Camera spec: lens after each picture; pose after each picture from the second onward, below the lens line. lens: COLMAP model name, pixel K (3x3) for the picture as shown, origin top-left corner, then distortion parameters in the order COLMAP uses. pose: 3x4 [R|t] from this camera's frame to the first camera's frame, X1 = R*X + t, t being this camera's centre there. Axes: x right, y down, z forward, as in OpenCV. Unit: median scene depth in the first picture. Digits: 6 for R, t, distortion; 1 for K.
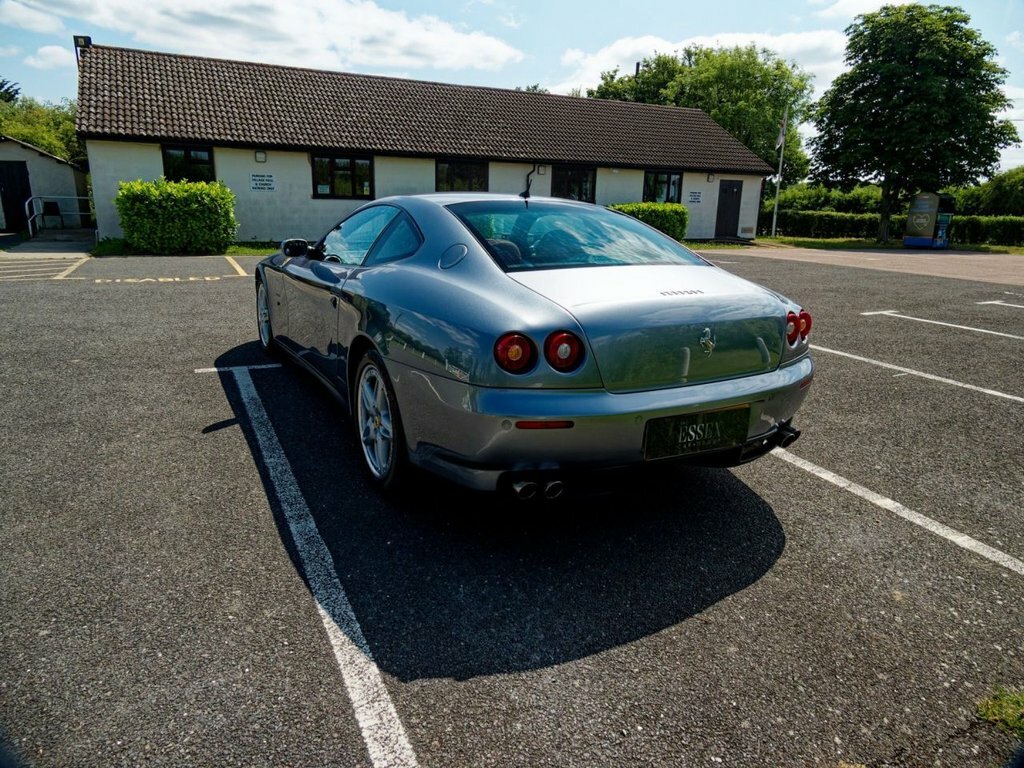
lens RADIAL K [[650.6, 0, 512.9], [0, 650.6, 382.6], [0, 0, 1]] dist [-0.001927, 0.000004]
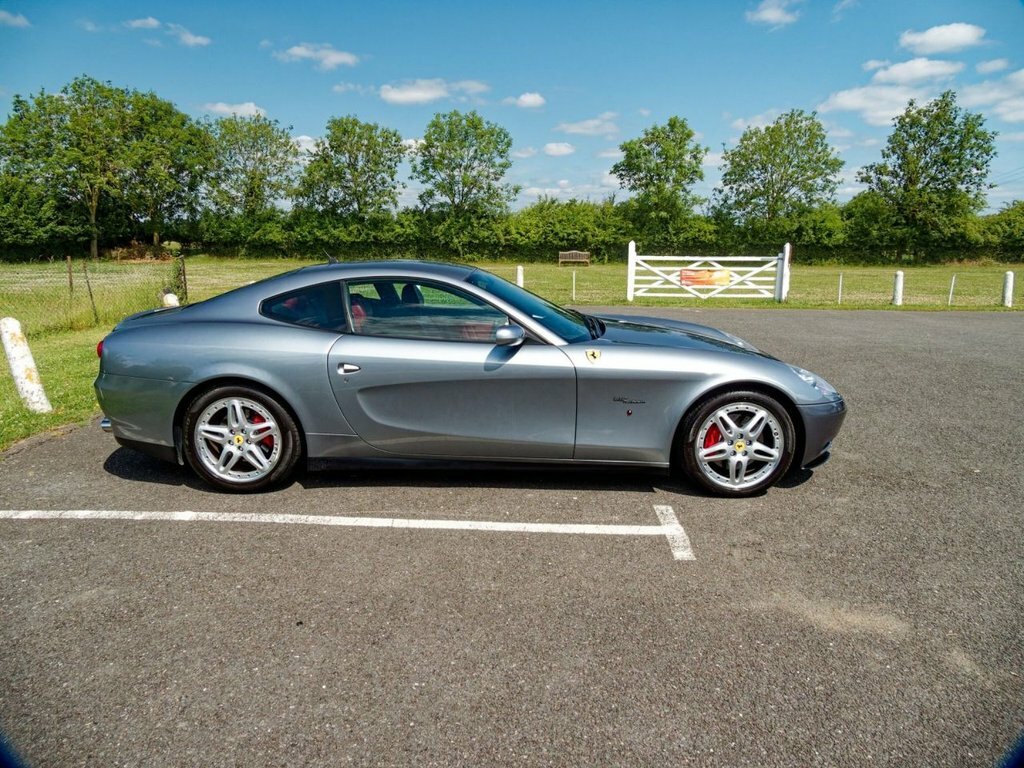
lens RADIAL K [[654.7, 0, 515.6], [0, 654.7, 381.3], [0, 0, 1]] dist [-0.008830, 0.006520]
pose [[-0.505675, 0.146310, -0.850227, 0.180831], [-0.249323, 0.918679, 0.306376, -0.101632], [0.825912, 0.366908, -0.428075, 0.353073]]
